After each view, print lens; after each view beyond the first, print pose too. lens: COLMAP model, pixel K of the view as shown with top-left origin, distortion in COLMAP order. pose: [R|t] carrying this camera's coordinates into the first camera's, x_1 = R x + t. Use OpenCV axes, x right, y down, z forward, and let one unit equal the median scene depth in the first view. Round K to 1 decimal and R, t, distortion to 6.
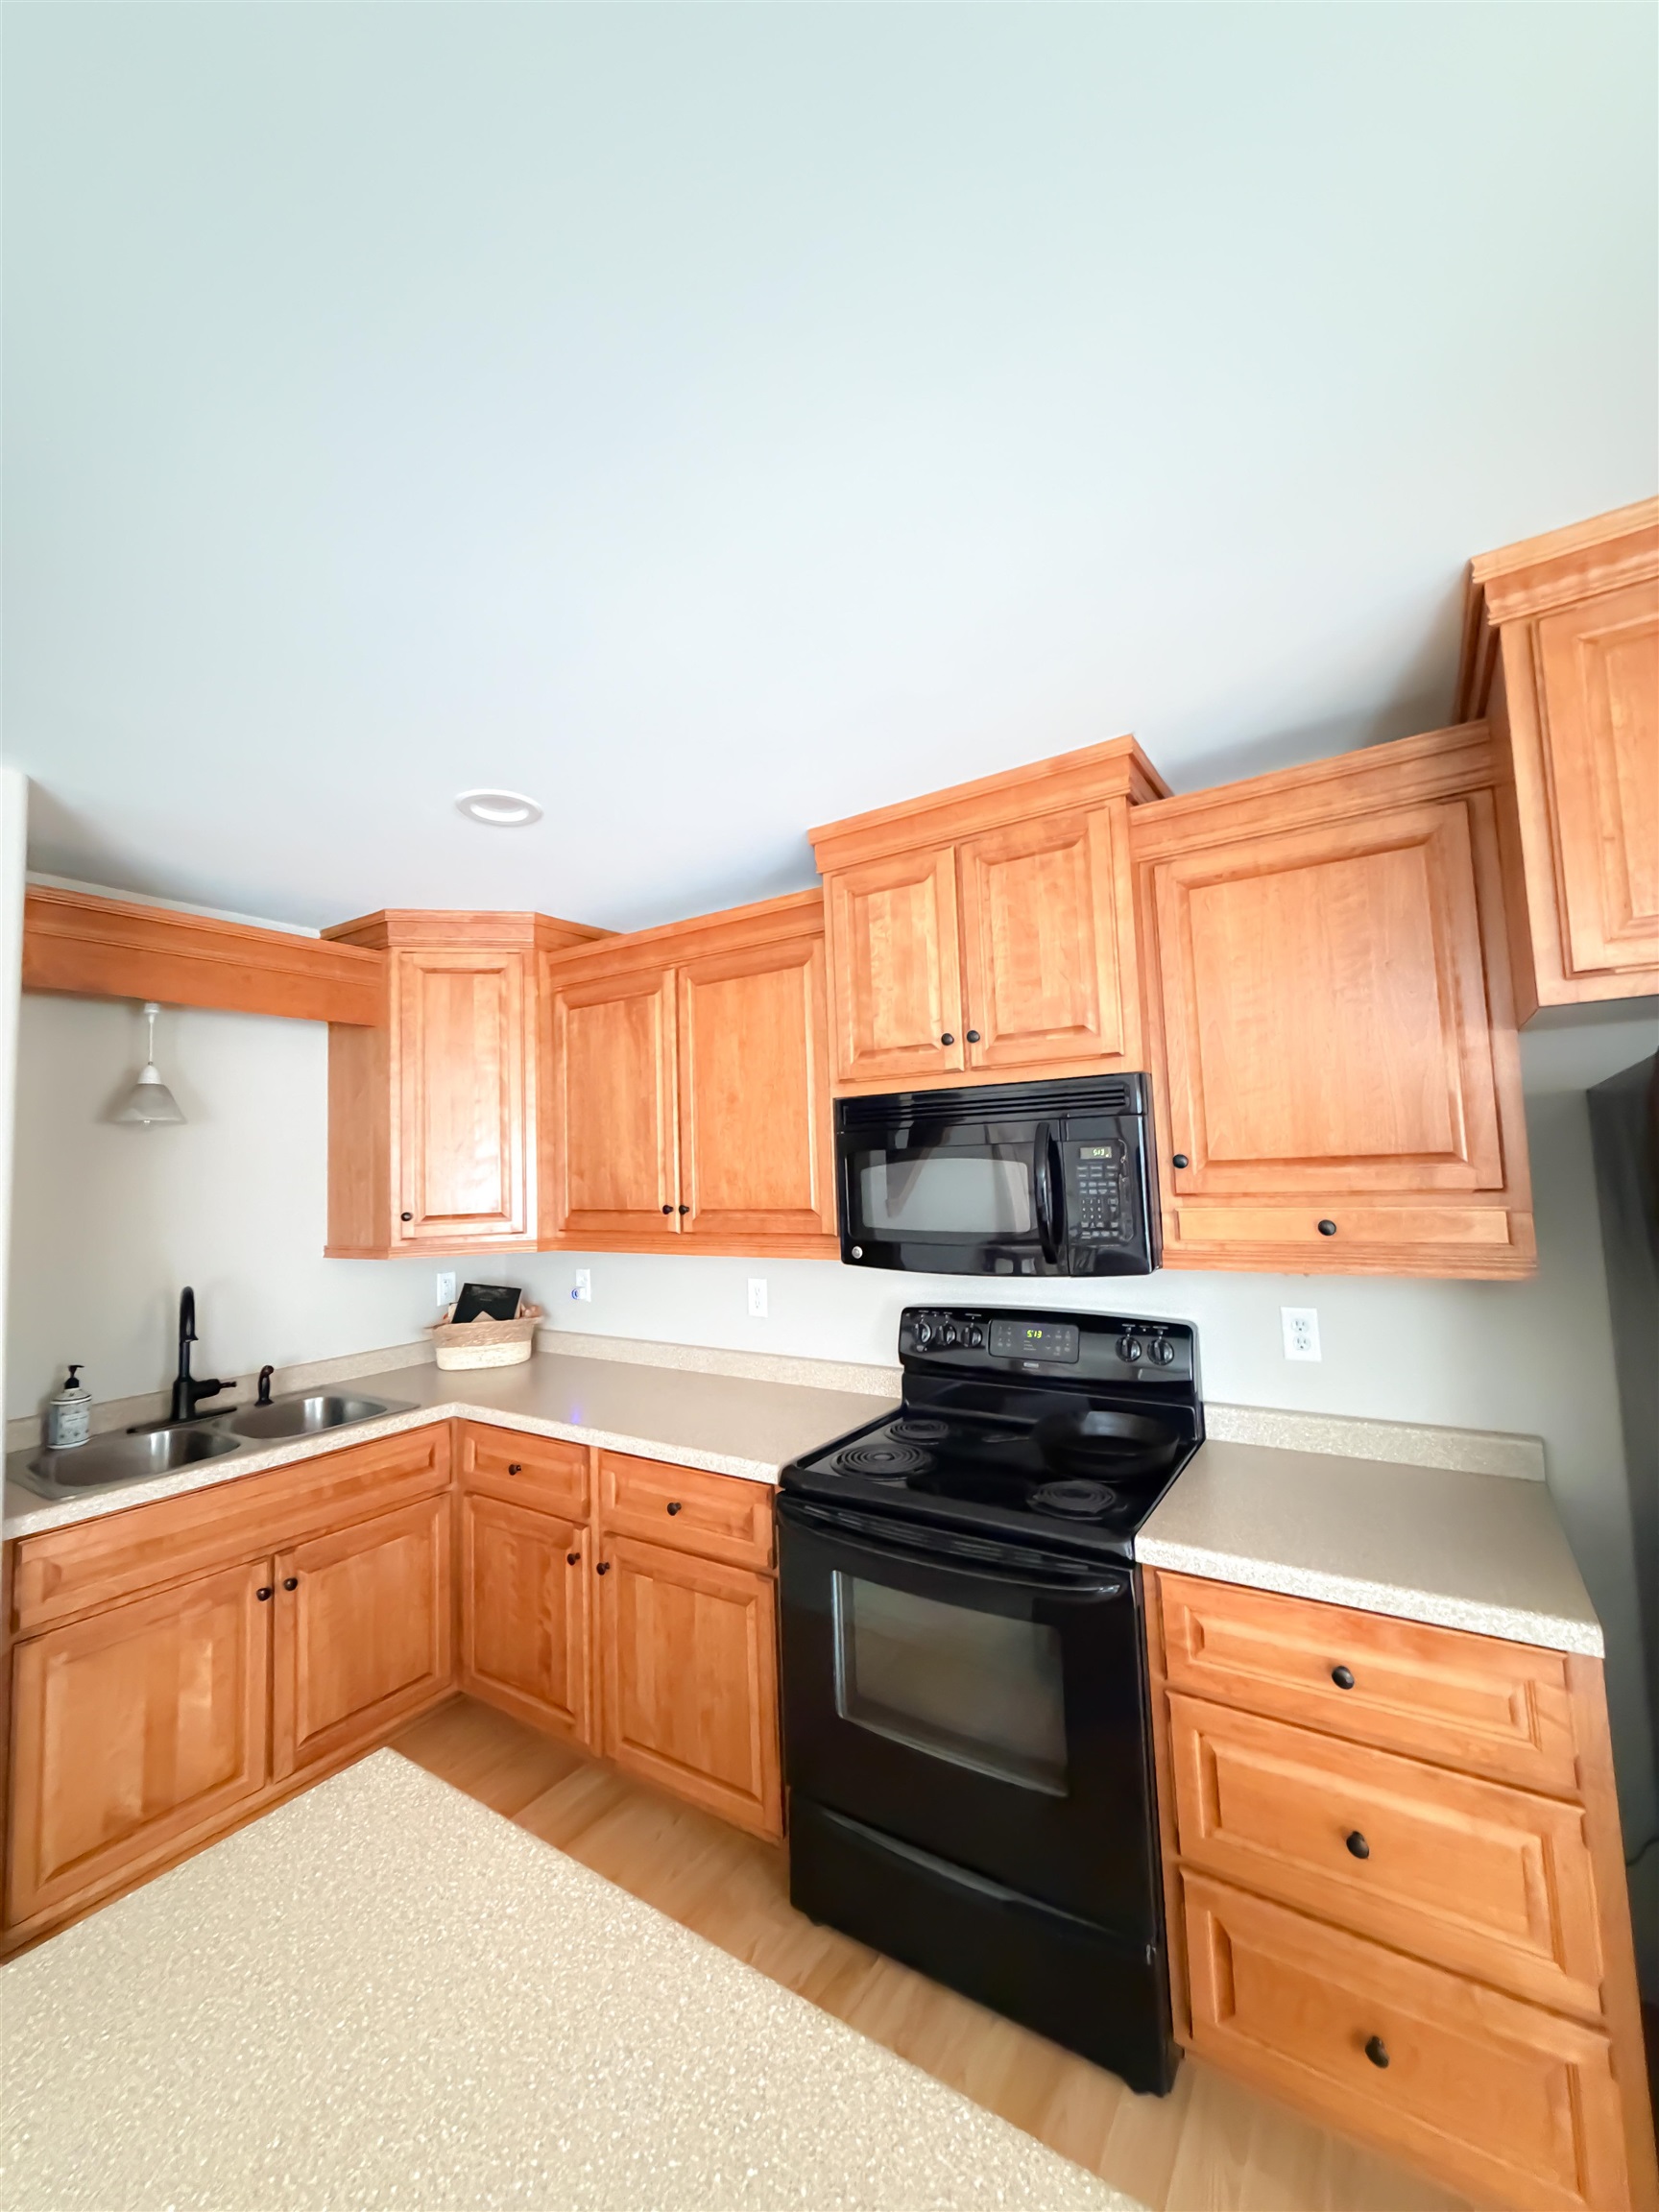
lens RADIAL K [[872.8, 0, 831.5], [0, 872.8, 1101.9], [0, 0, 1]] dist [-0.001132, 0.000439]
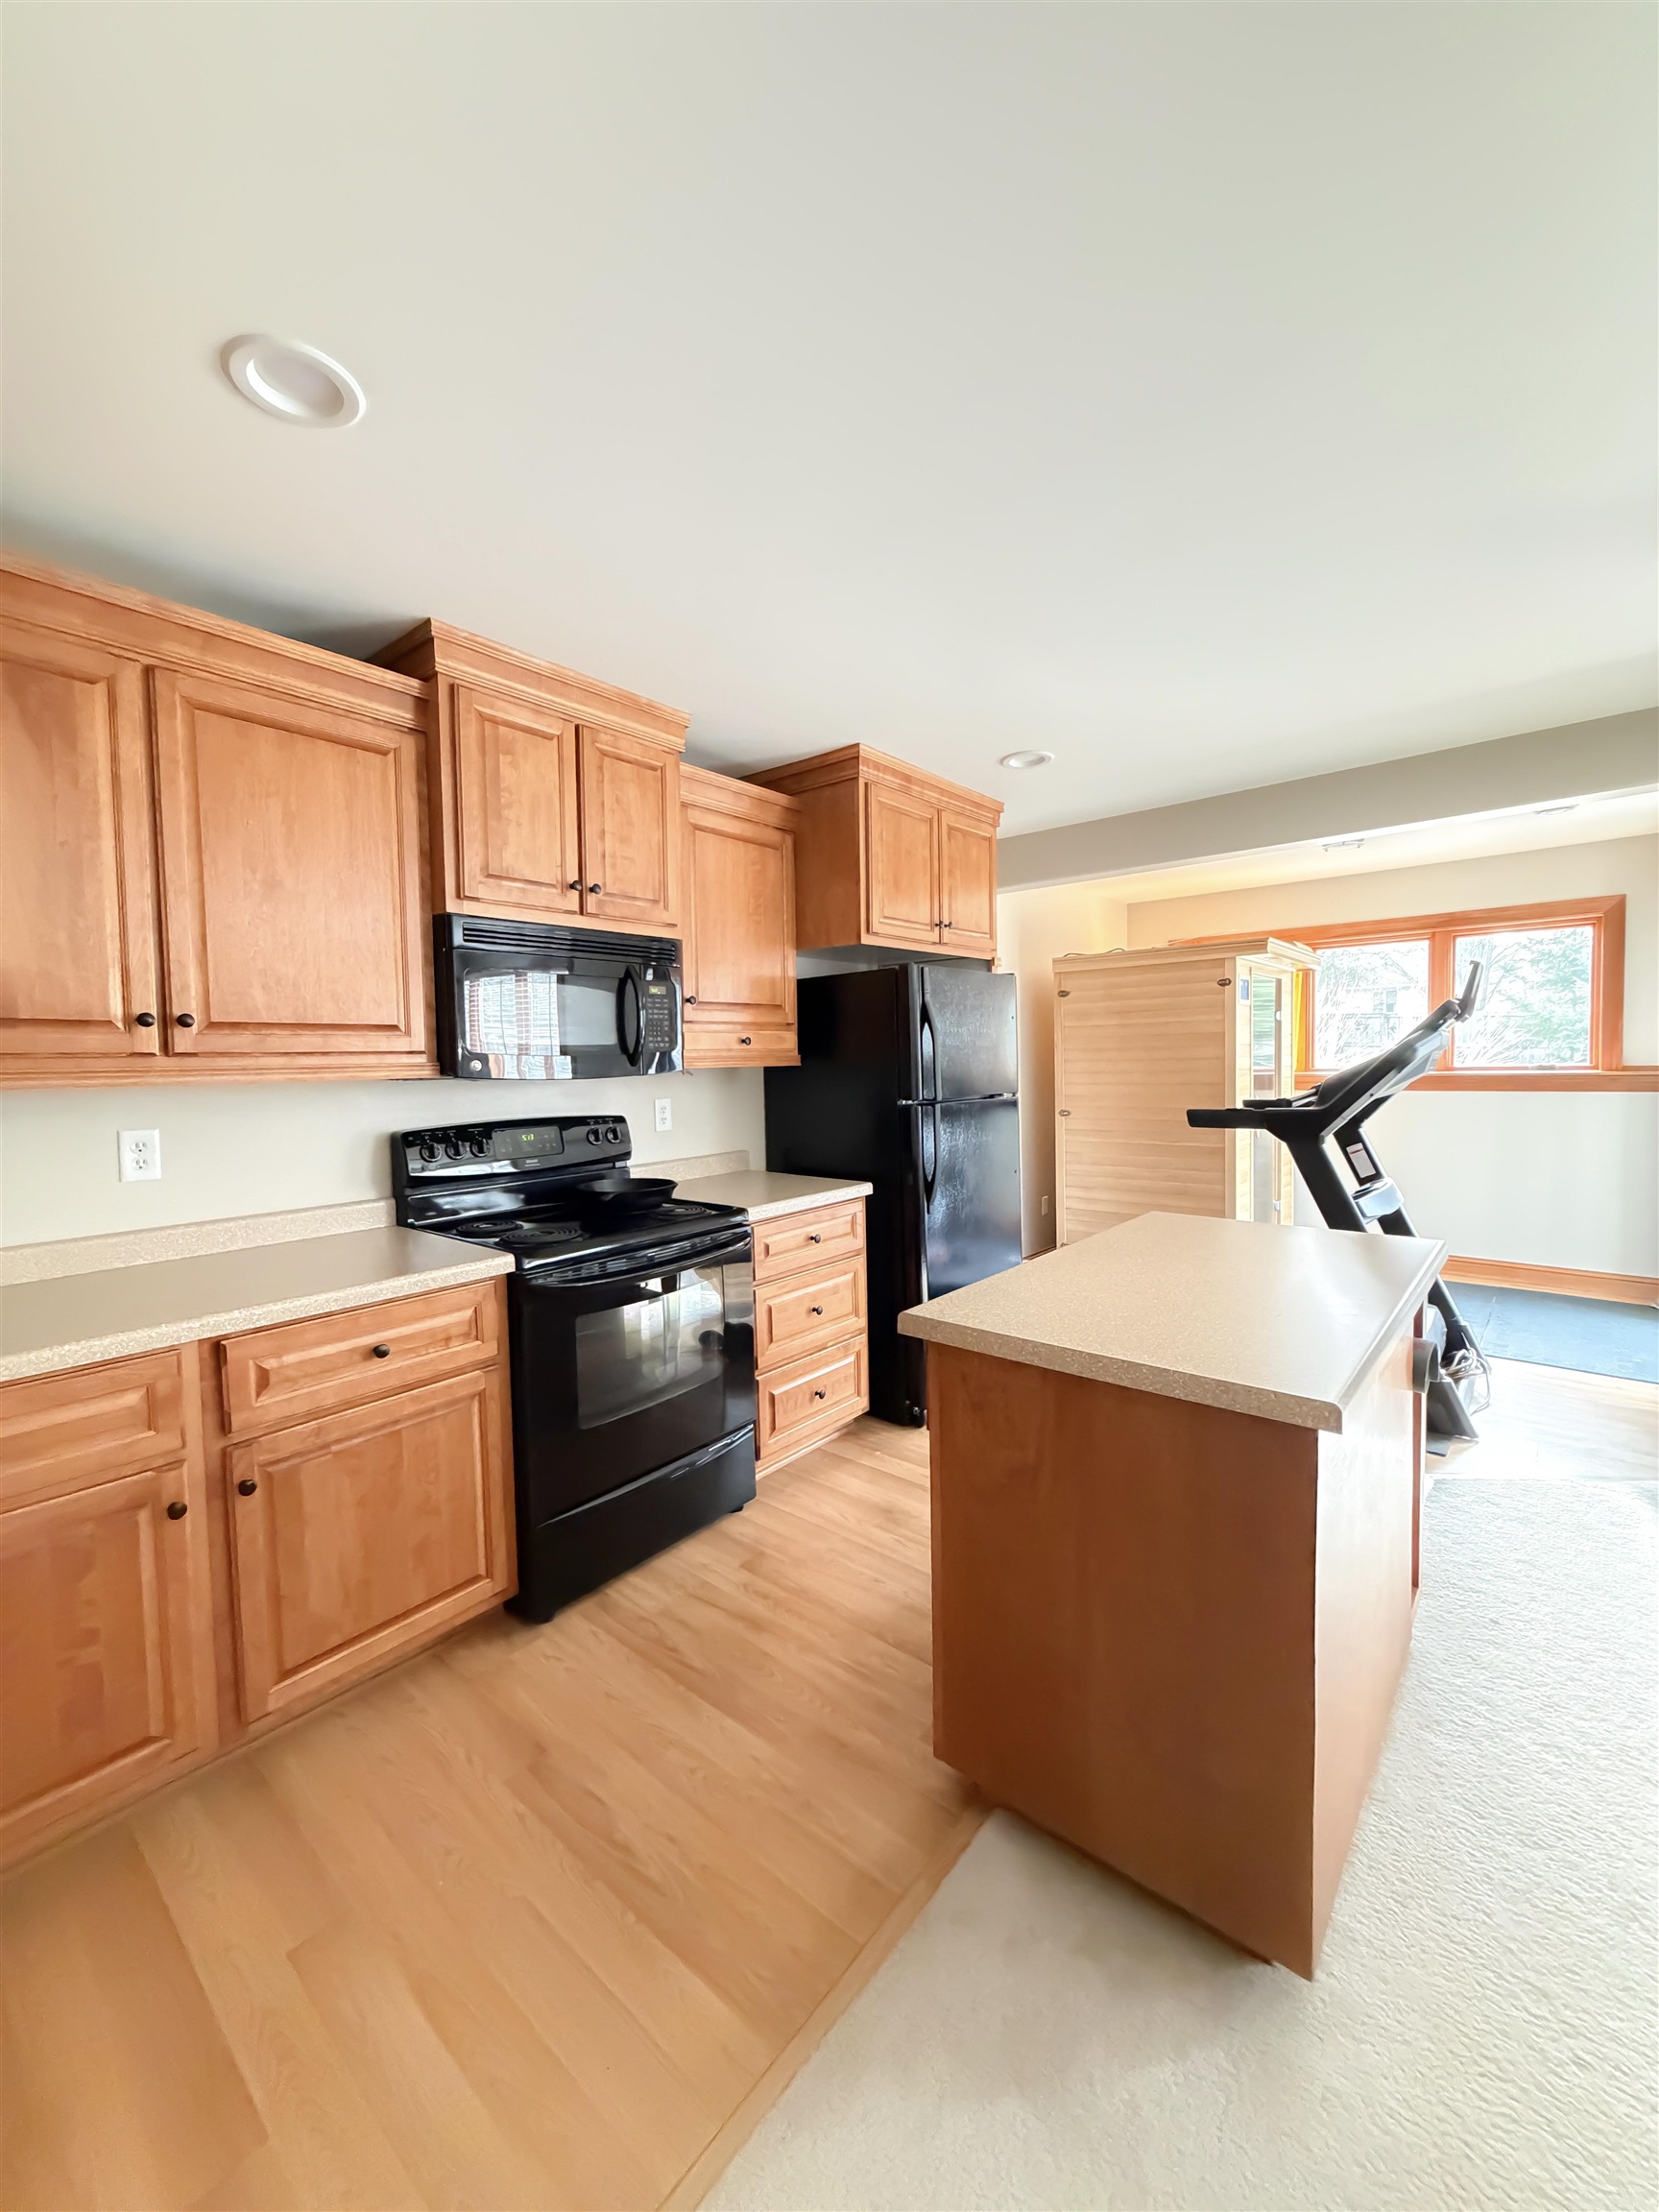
lens RADIAL K [[882.3, 0, 831.1], [0, 882.3, 1097.8], [0, 0, 1]] dist [-0.000315, 0.000133]
pose [[0.110786, -0.013992, 0.993746, -1.035797], [-0.062703, 0.997810, 0.021040, 0.172948], [-0.991864, -0.064642, 0.109666, 0.488771]]
